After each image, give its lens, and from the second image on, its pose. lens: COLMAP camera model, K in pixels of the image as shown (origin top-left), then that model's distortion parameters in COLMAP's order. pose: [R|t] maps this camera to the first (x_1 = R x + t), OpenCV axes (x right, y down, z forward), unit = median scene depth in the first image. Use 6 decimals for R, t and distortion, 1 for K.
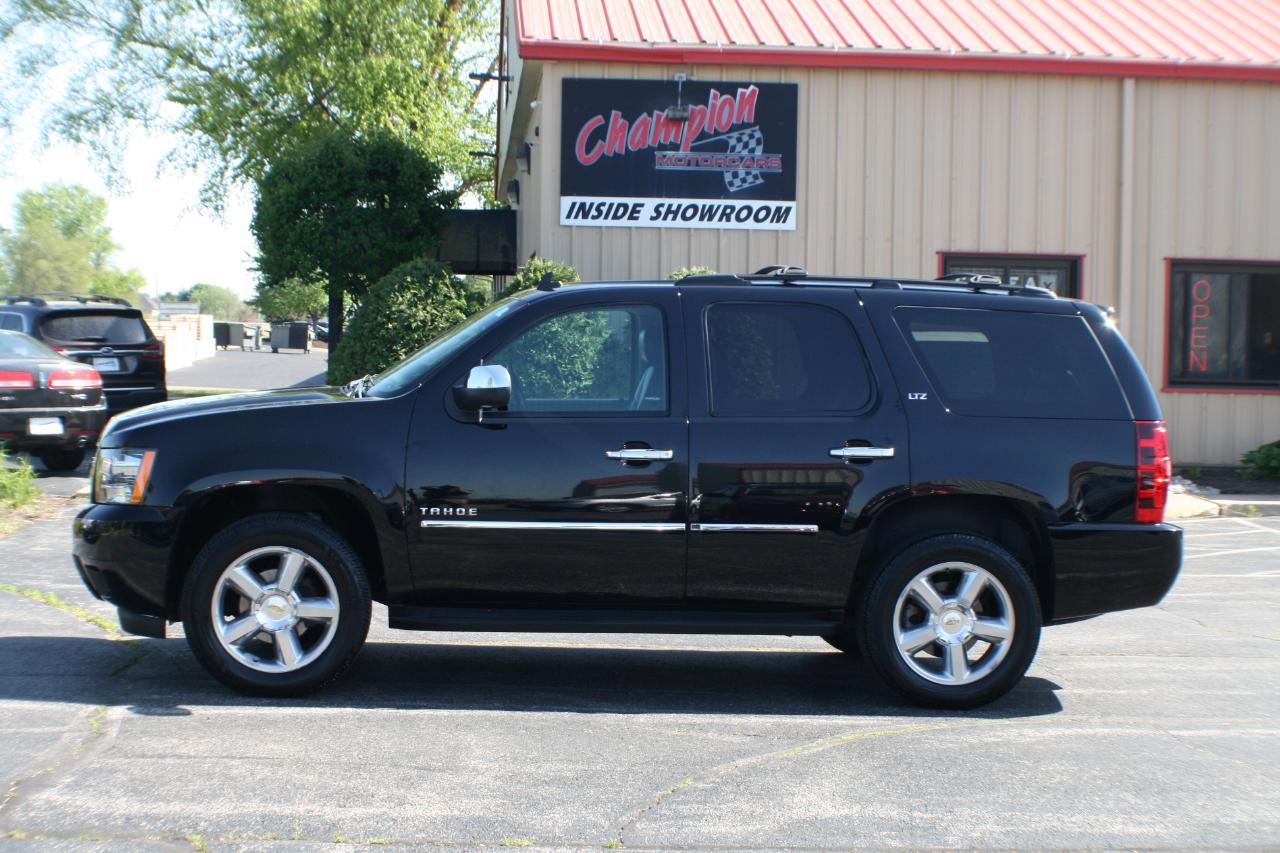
lens RADIAL K [[2366.7, 0, 640.9], [0, 2366.7, 475.4], [0, 0, 1]] dist [-0.117503, -0.043926]
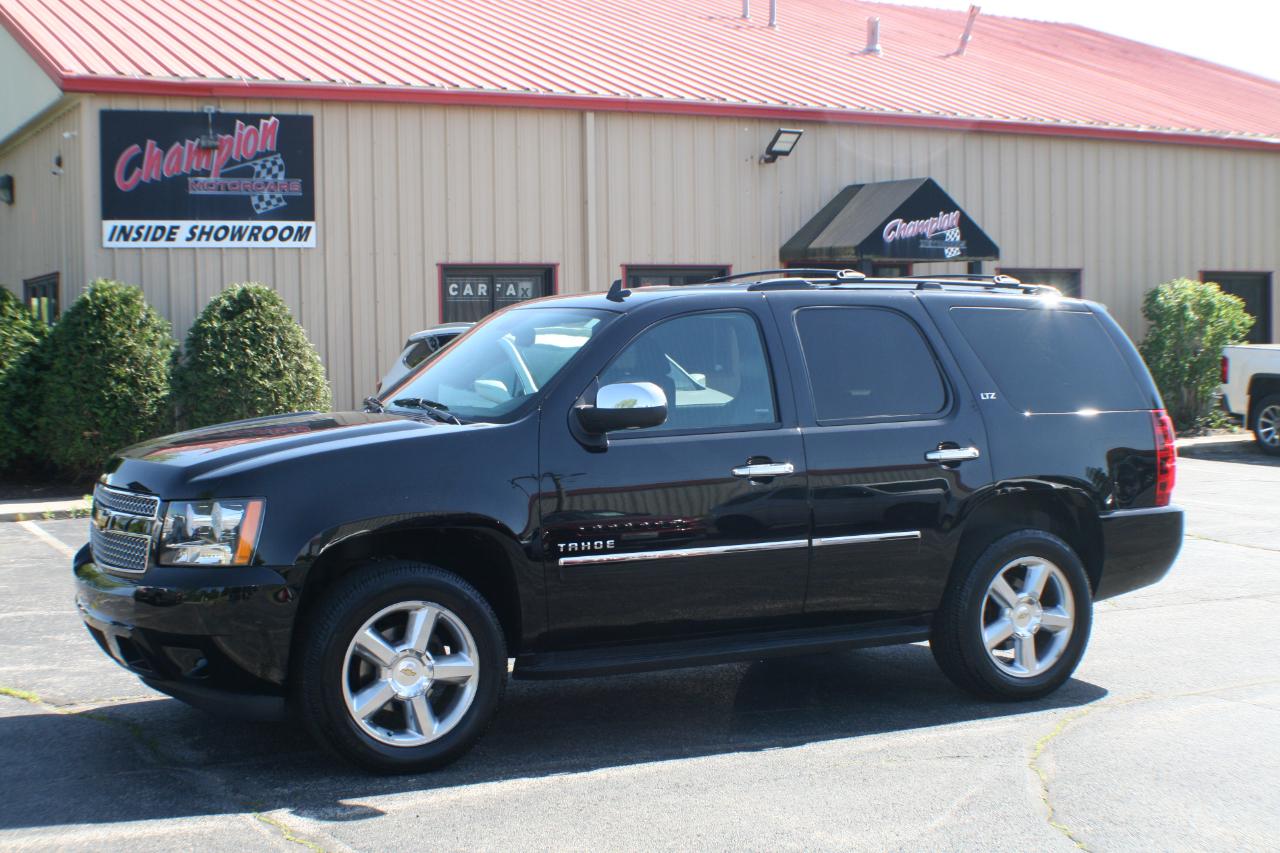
lens RADIAL K [[1866.0, 0, 640.7], [0, 1866.0, 481.2], [0, 0, 1]] dist [-0.158207, 0.047061]
pose [[0.918860, -0.061556, 0.389752, -0.141136], [0.053965, 0.998080, 0.030407, -0.012492], [-0.390875, -0.006907, 0.920418, 0.139500]]
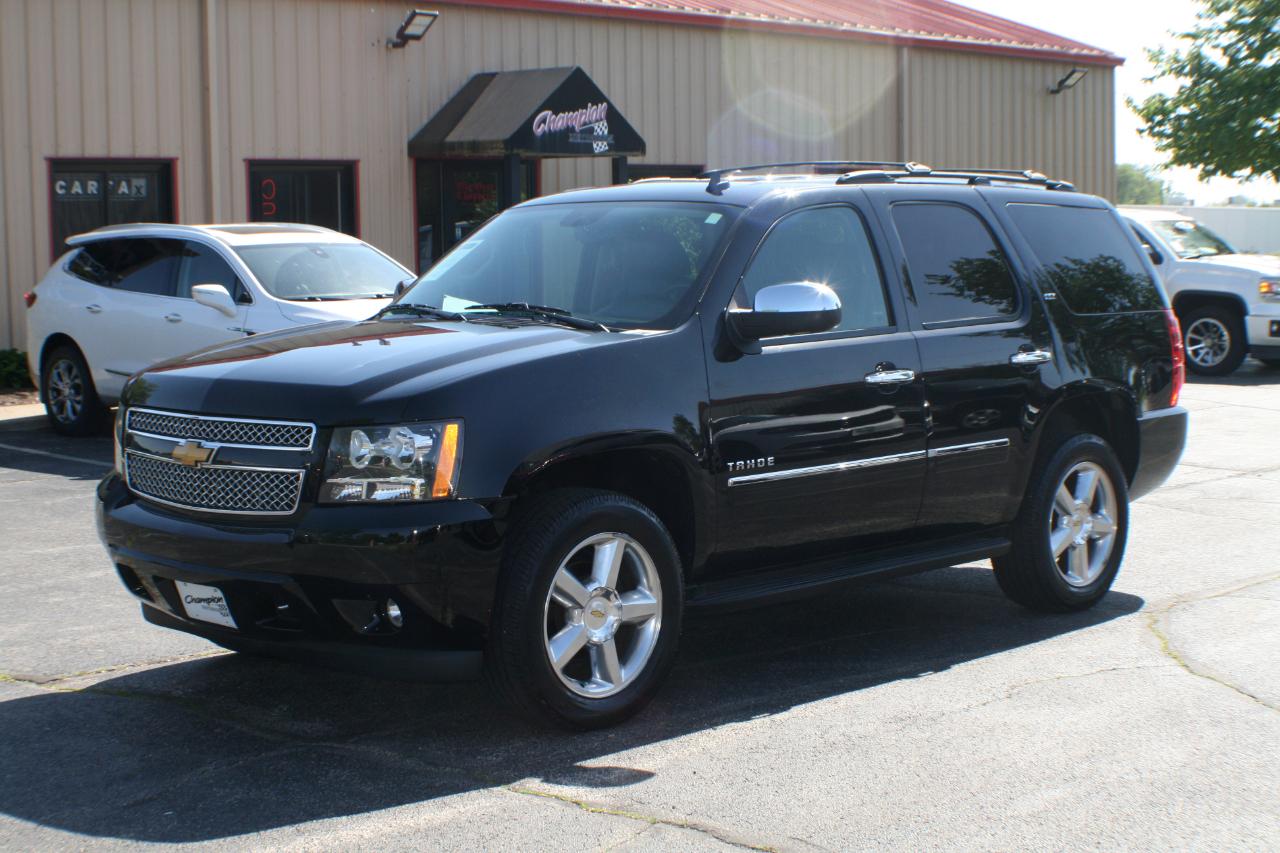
lens RADIAL K [[2004.3, 0, 637.7], [0, 2004.3, 486.3], [0, 0, 1]] dist [-0.153371, 0.087942]
pose [[0.761717, -0.110891, 0.638350, -0.231649], [0.066485, 0.993422, 0.093238, -0.018528], [-0.644490, -0.028581, 0.764079, 0.205544]]
